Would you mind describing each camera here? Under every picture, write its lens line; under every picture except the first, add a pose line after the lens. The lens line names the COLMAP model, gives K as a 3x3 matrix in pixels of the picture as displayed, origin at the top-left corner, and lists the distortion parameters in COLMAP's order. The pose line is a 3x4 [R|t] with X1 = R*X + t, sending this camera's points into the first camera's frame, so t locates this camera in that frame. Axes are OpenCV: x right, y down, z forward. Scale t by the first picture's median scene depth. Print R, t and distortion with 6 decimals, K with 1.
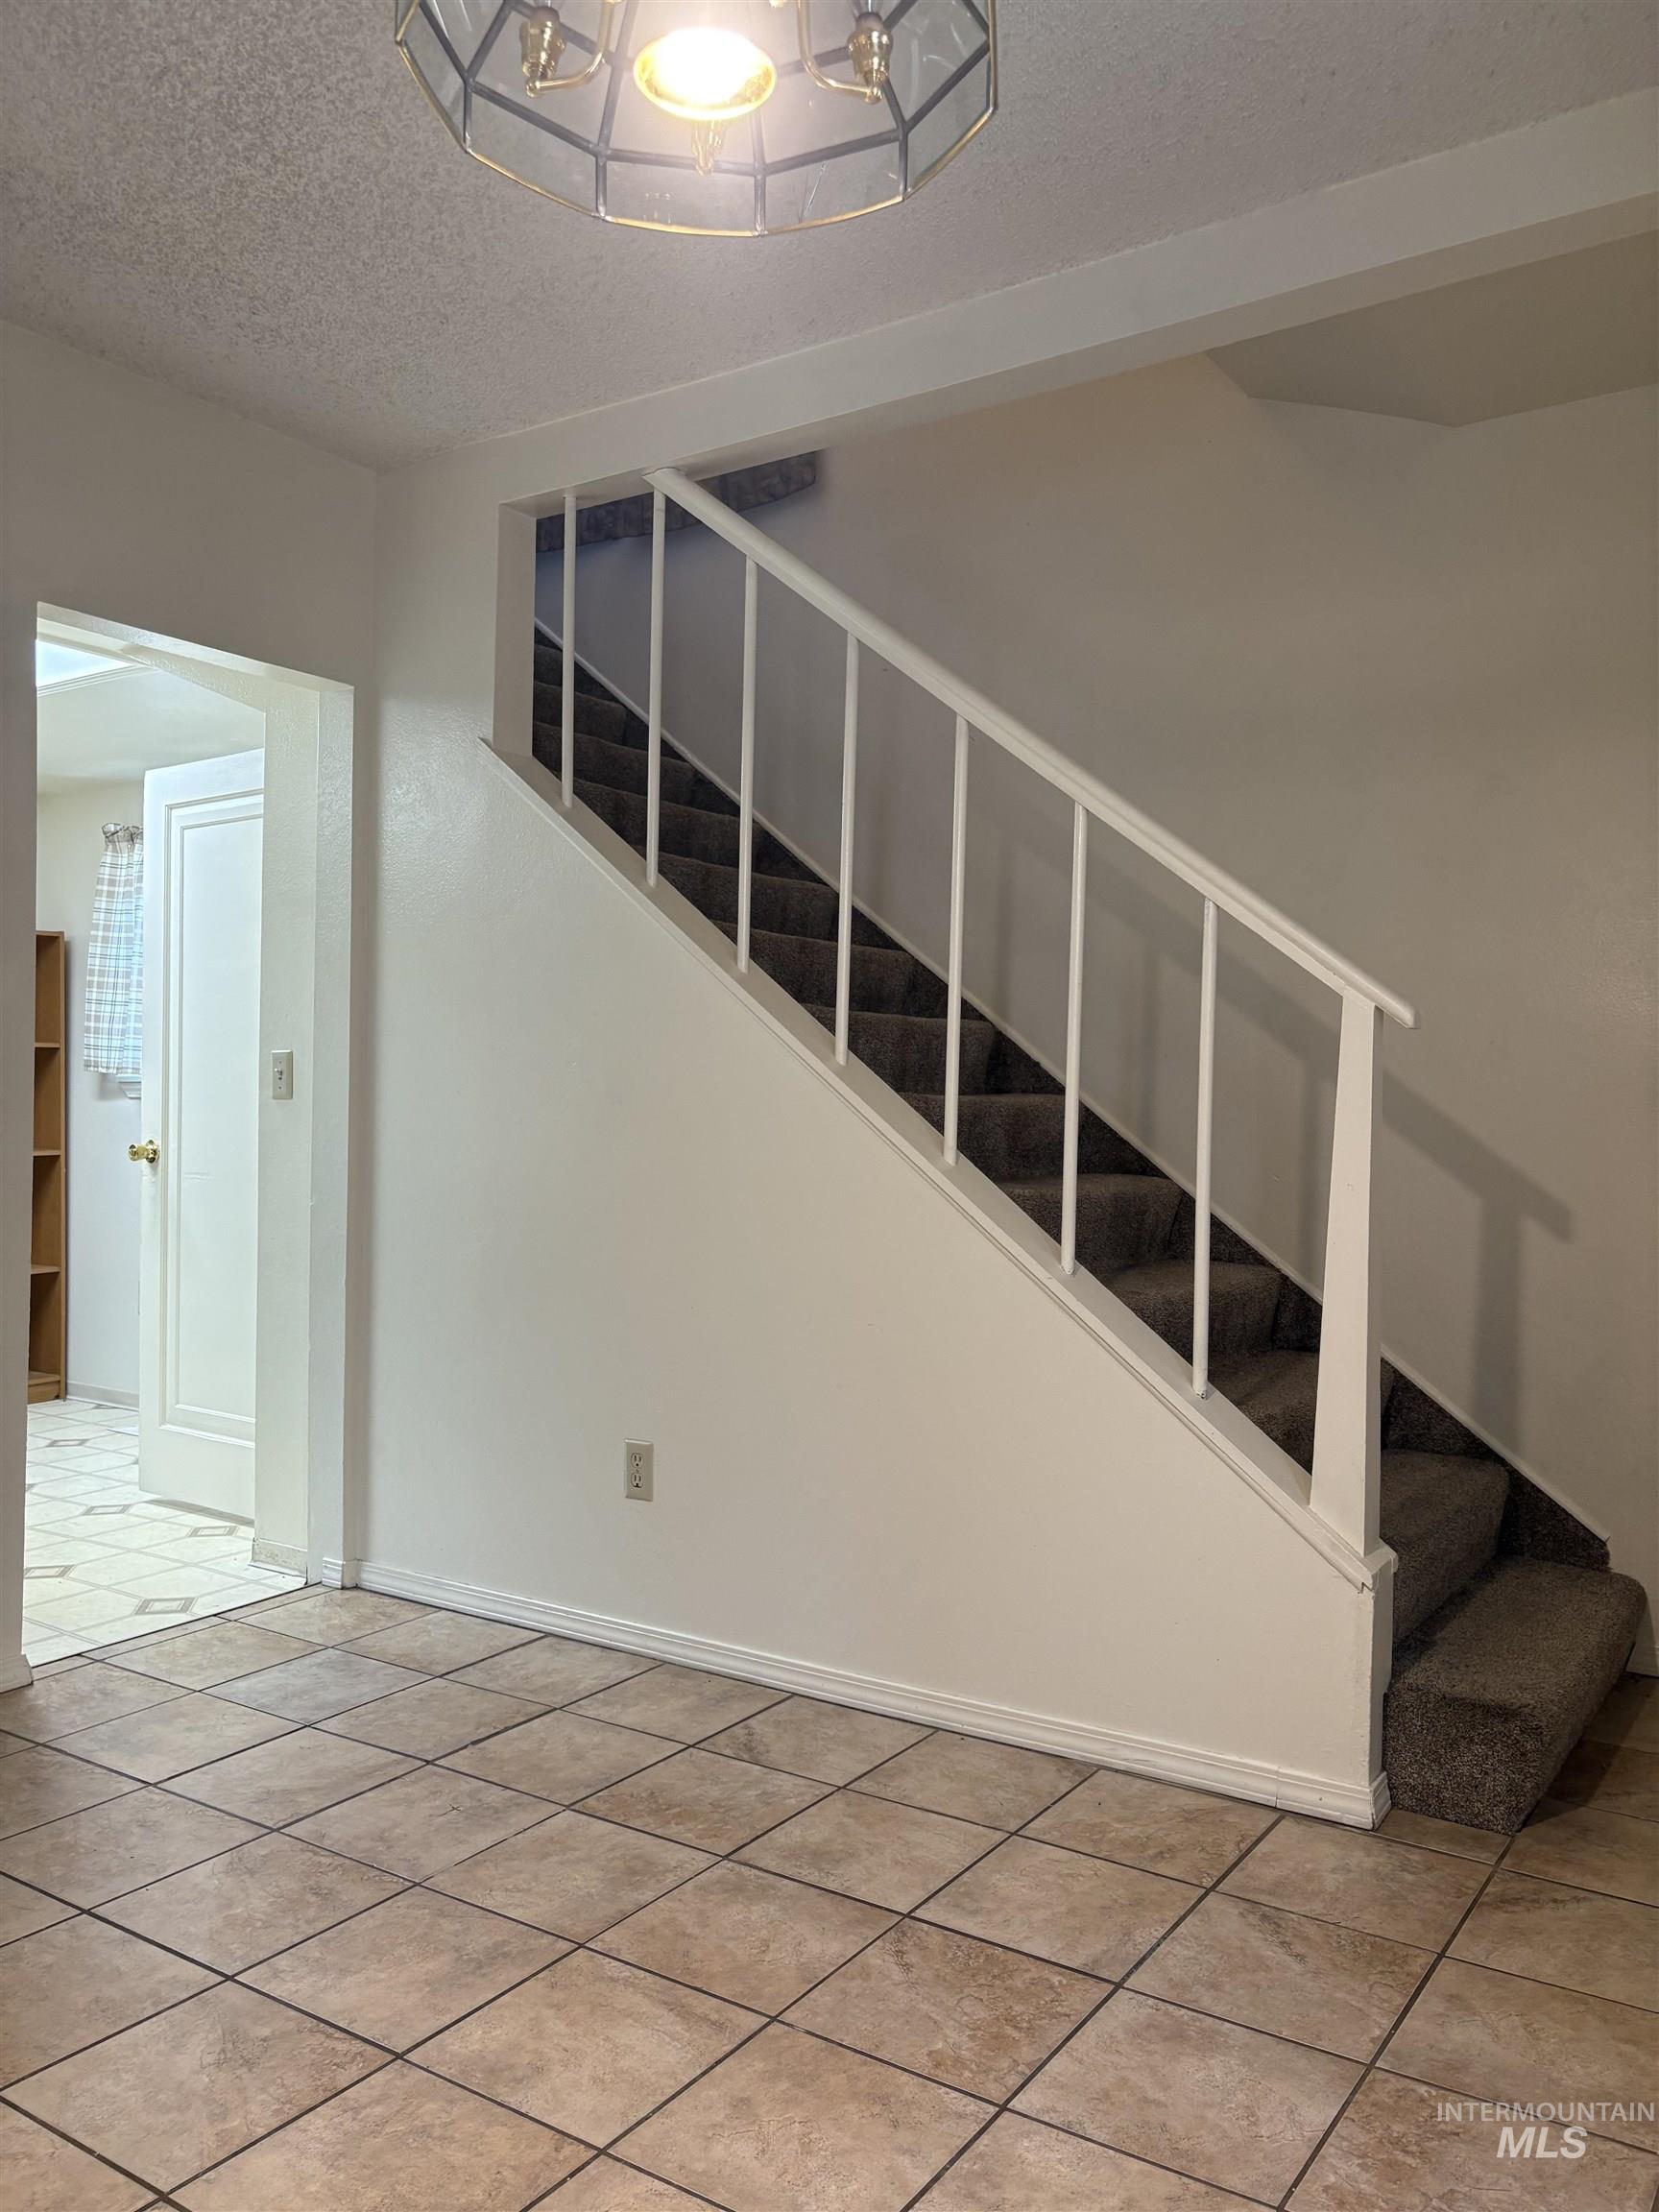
lens RADIAL K [[1671.3, 0, 830.5], [0, 1671.3, 1109.3], [0, 0, 1]] dist [-0.014617, -0.012641]
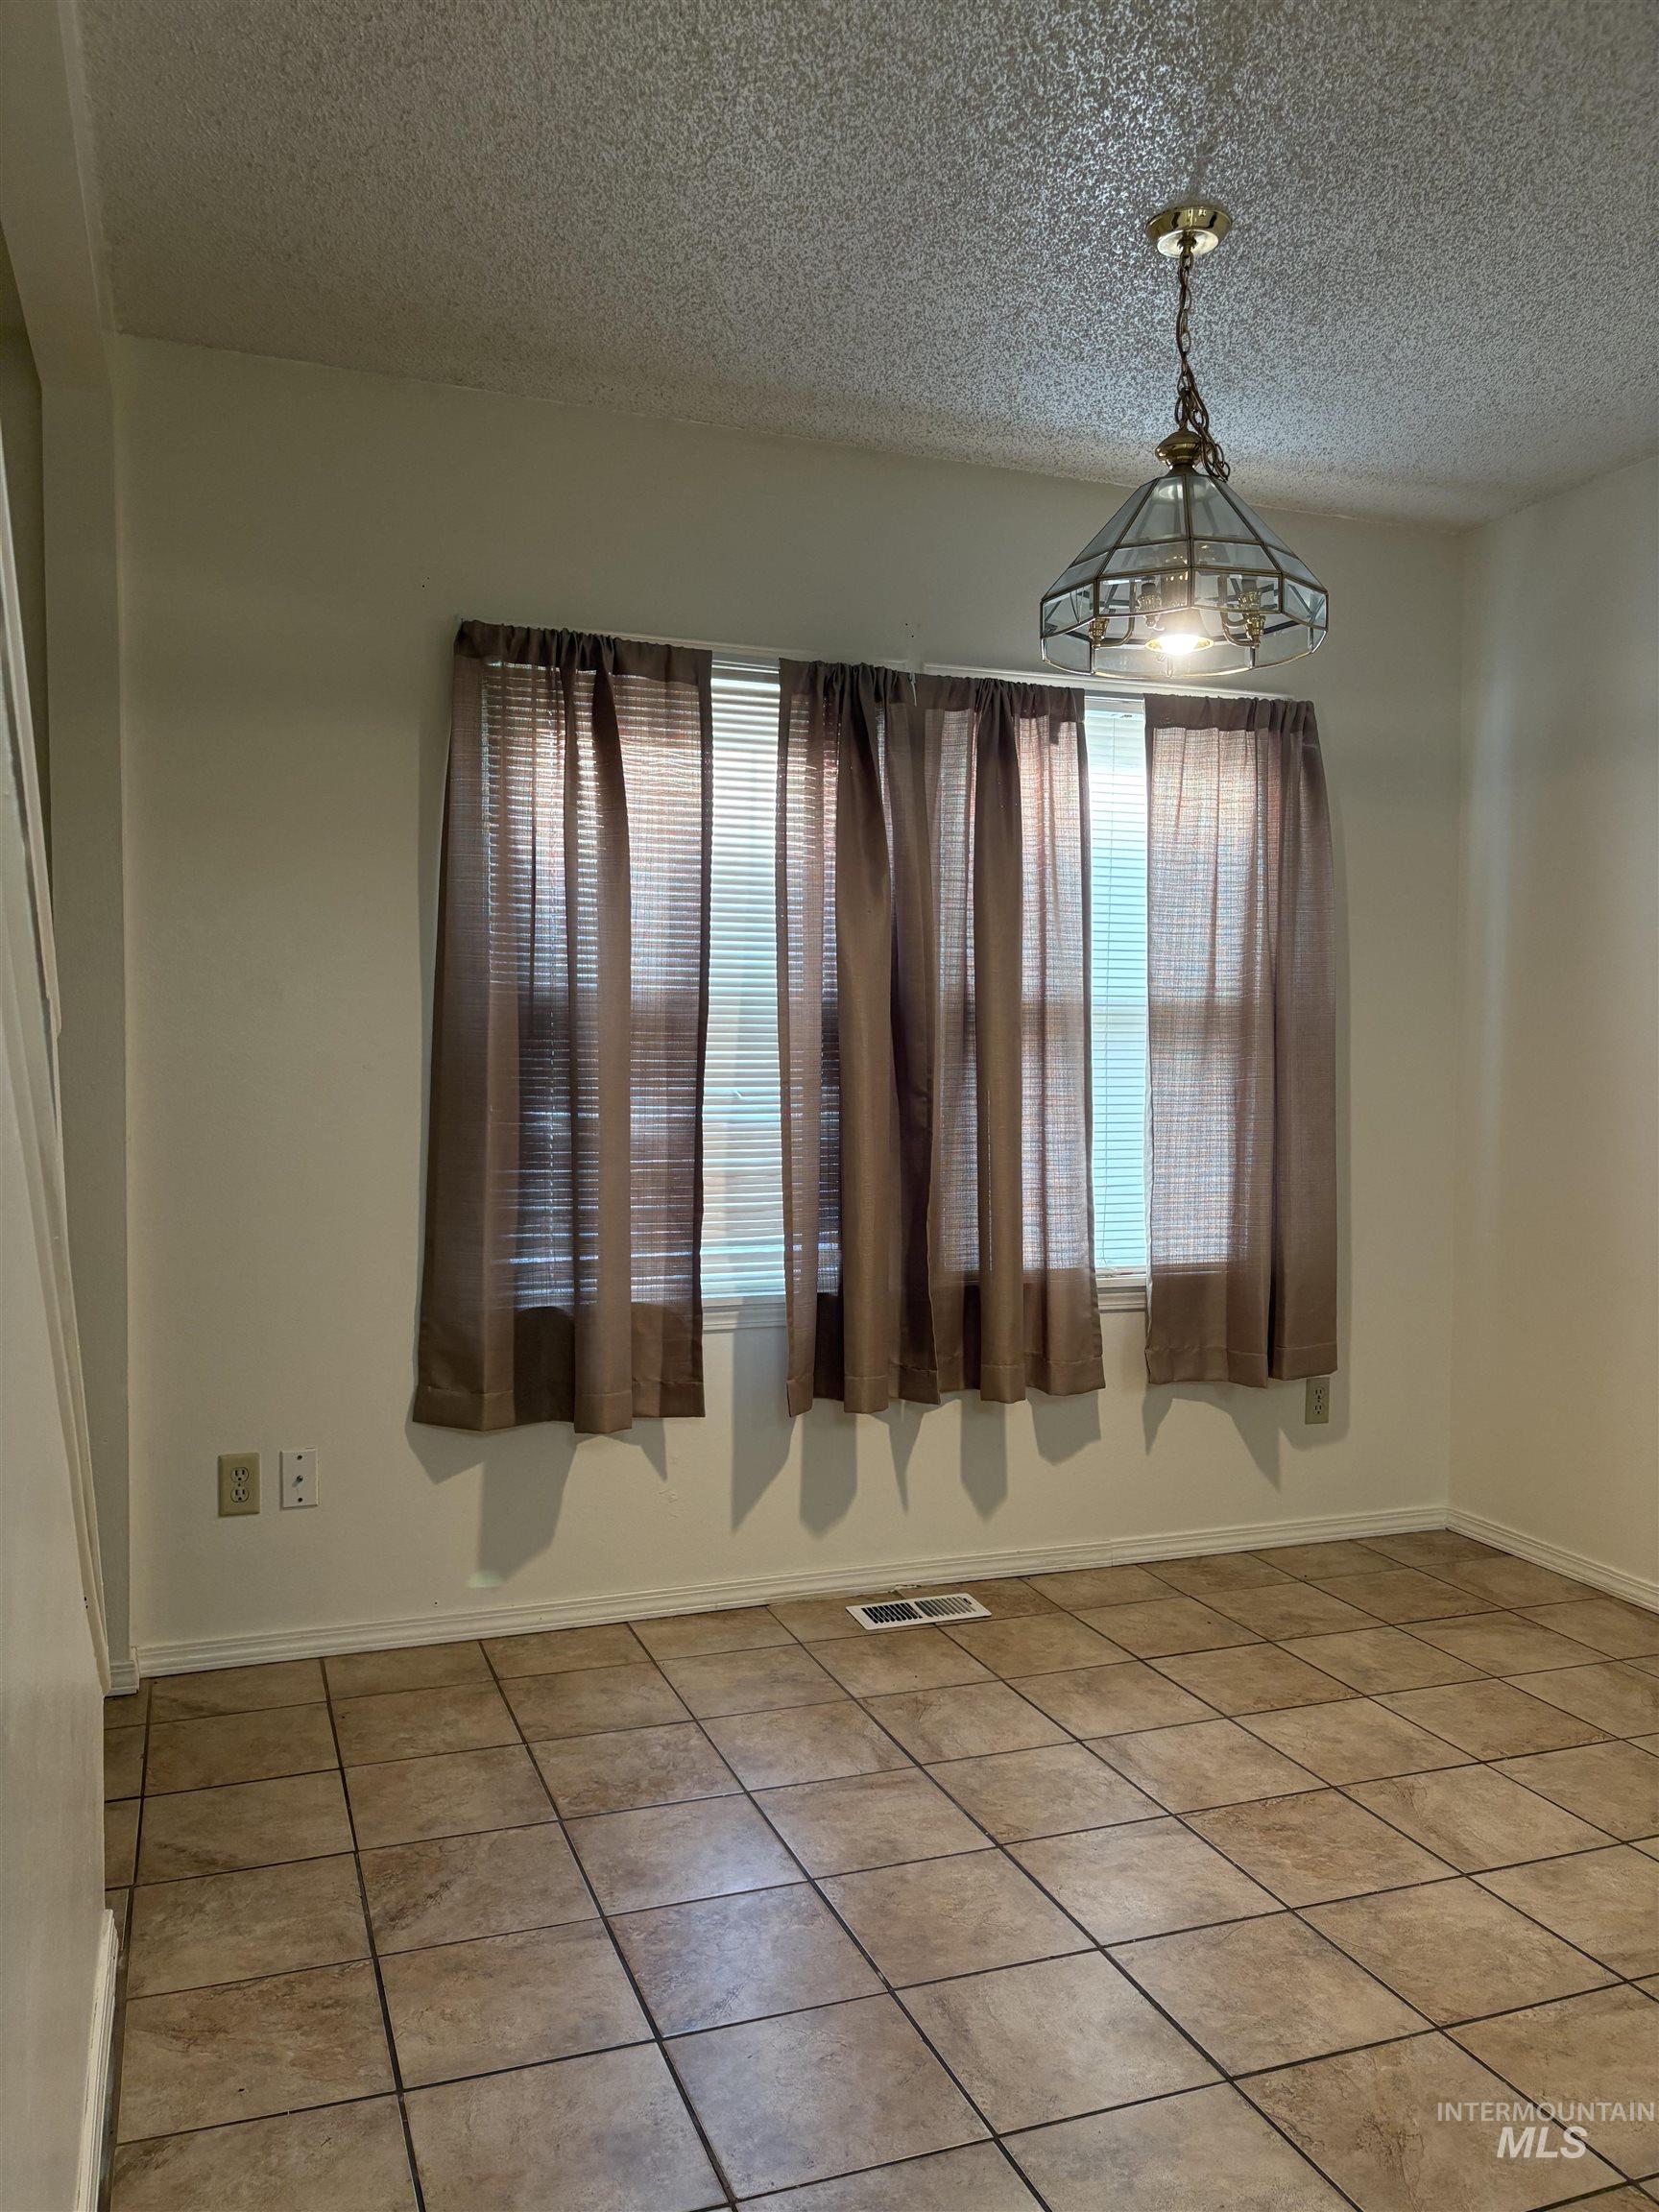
lens RADIAL K [[1671.3, 0, 829.1], [0, 1671.3, 1104.6], [0, 0, 1]] dist [-0.014617, -0.012641]
pose [[-0.812534, -0.034224, 0.581908, -0.561385], [-0.015867, 0.999204, 0.036612, -0.062933], [-0.582698, 0.020515, -0.812430, 1.735975]]
